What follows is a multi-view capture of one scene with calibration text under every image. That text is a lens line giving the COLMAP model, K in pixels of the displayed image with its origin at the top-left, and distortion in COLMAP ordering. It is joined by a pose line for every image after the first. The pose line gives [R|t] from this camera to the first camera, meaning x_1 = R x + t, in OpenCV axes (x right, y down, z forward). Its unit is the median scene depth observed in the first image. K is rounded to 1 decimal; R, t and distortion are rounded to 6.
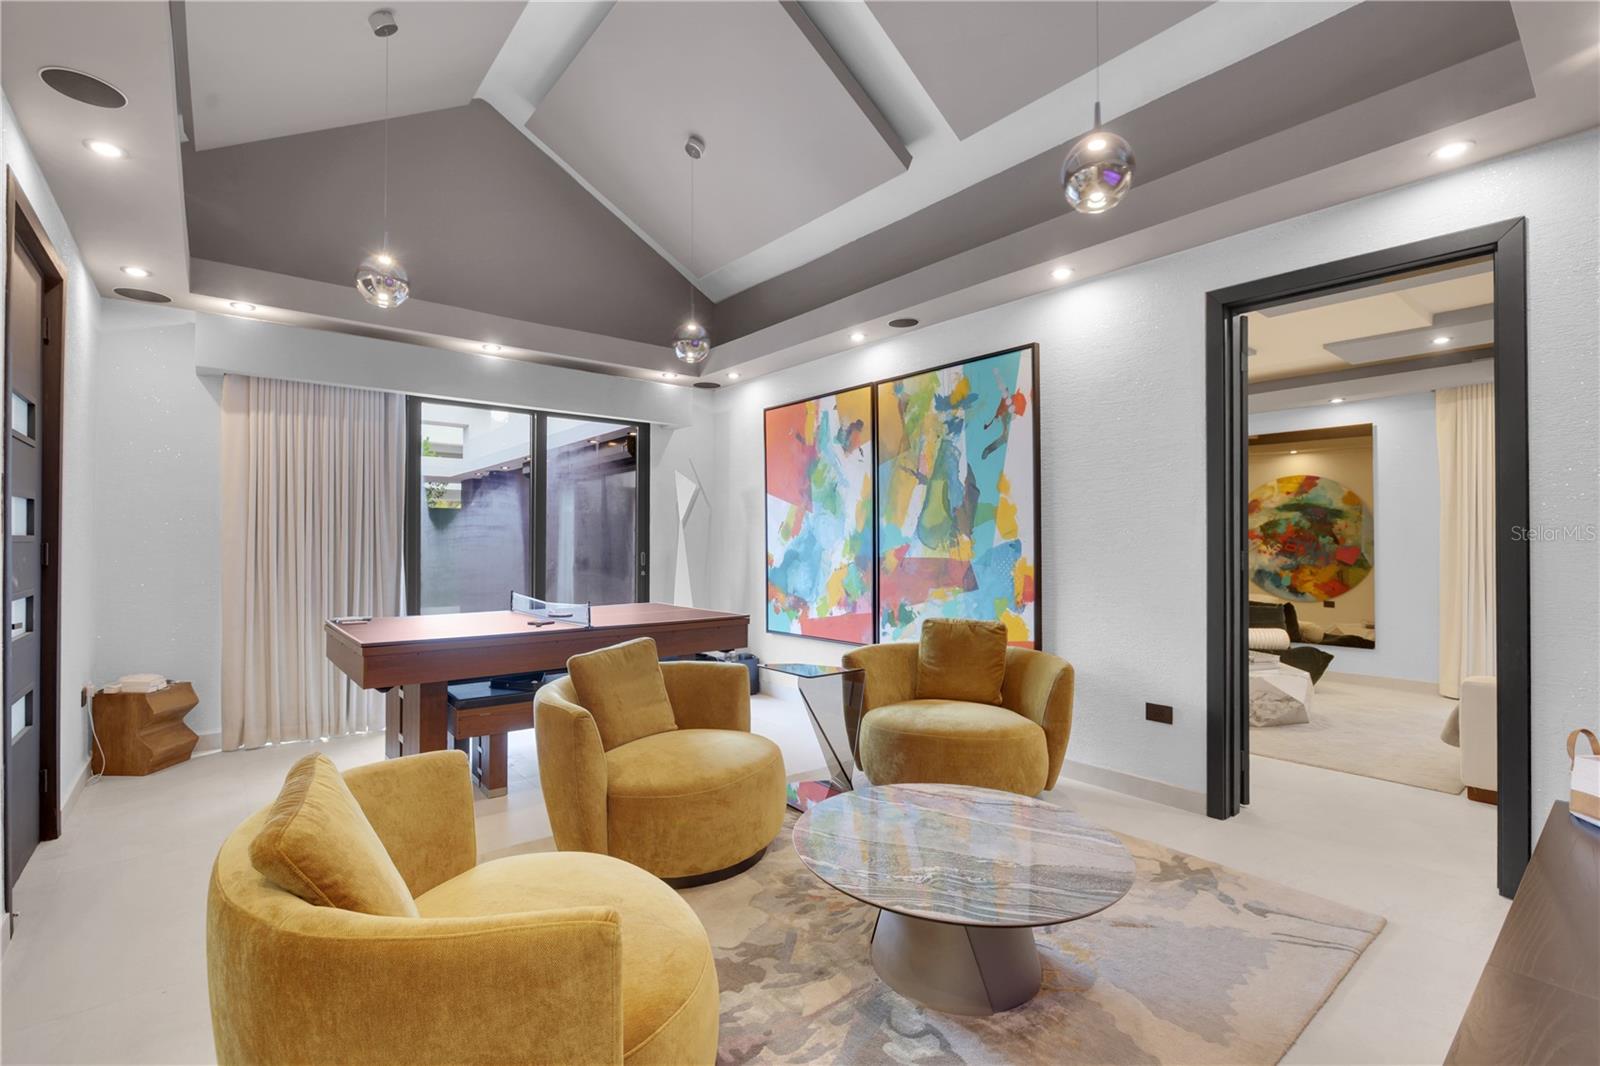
lens RADIAL K [[725.0, 0, 787.2], [0, 725.0, 532.1], [0, 0, 1]] dist [-0.001331, 0.001441]
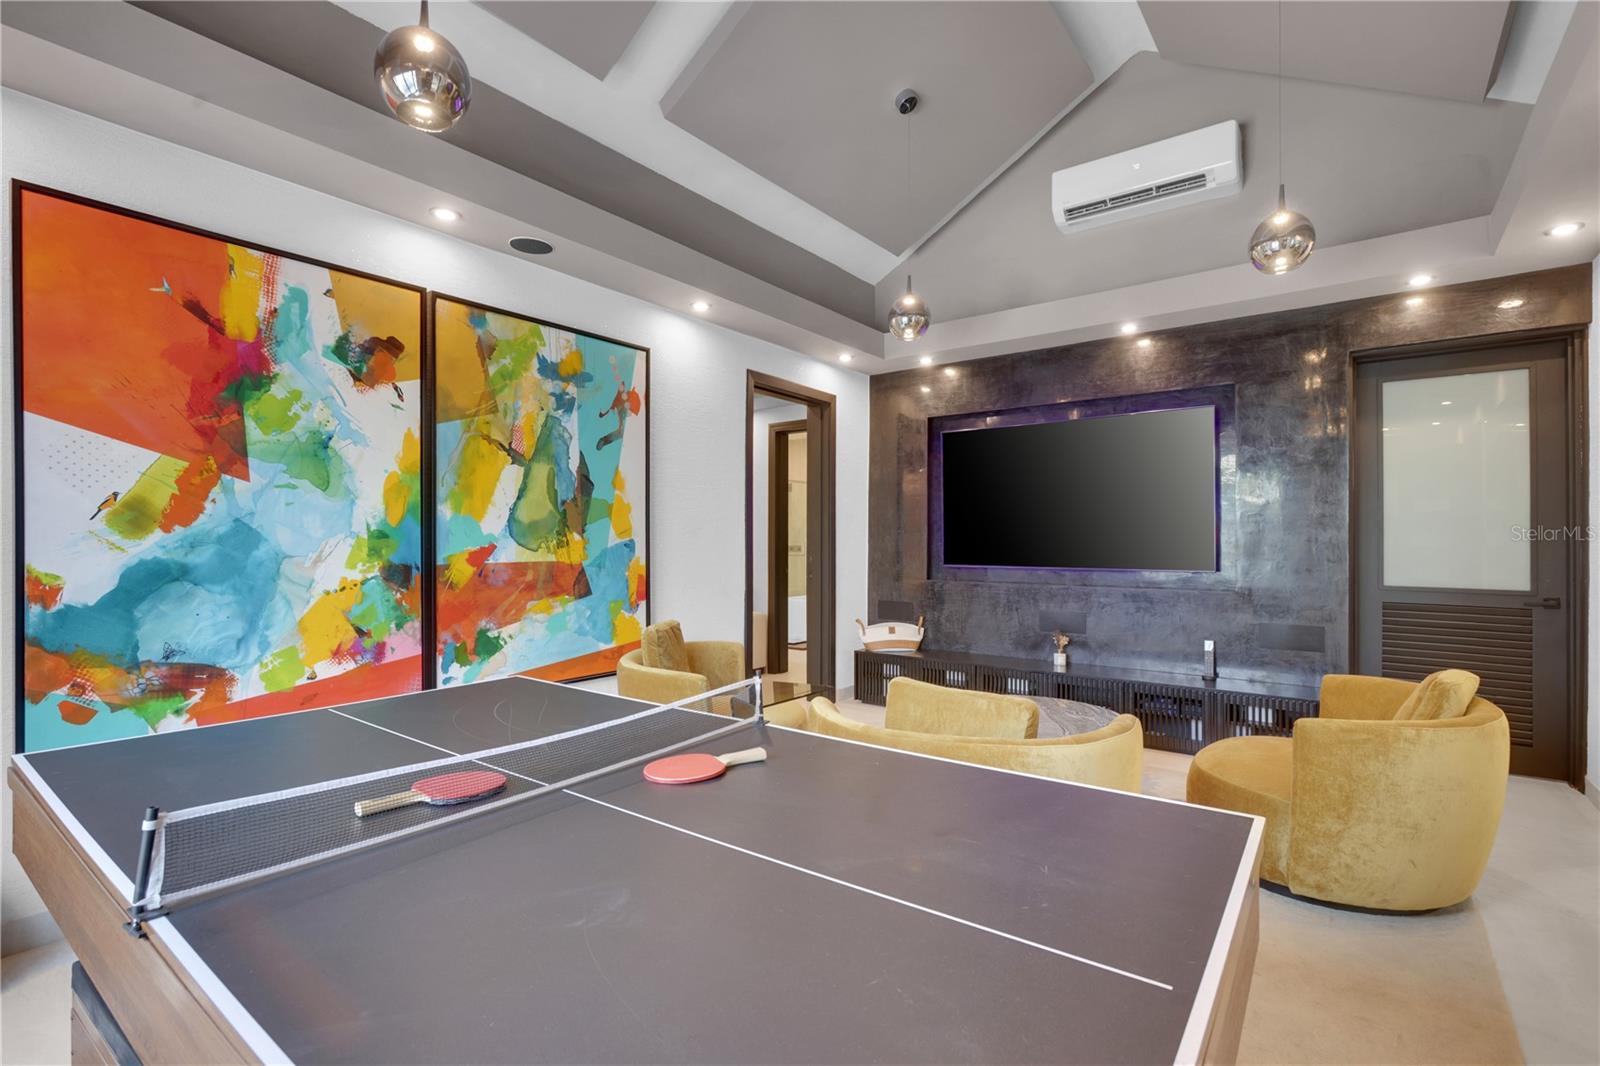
lens RADIAL K [[725.0, 0, 787.2], [0, 725.0, 532.1], [0, 0, 1]] dist [-0.001331, 0.001441]
pose [[-0.220727, 0.007948, 0.975303, -0.608124], [-0.018046, 0.999762, -0.012231, 0.007917], [-0.975169, -0.020300, -0.220531, 0.888010]]
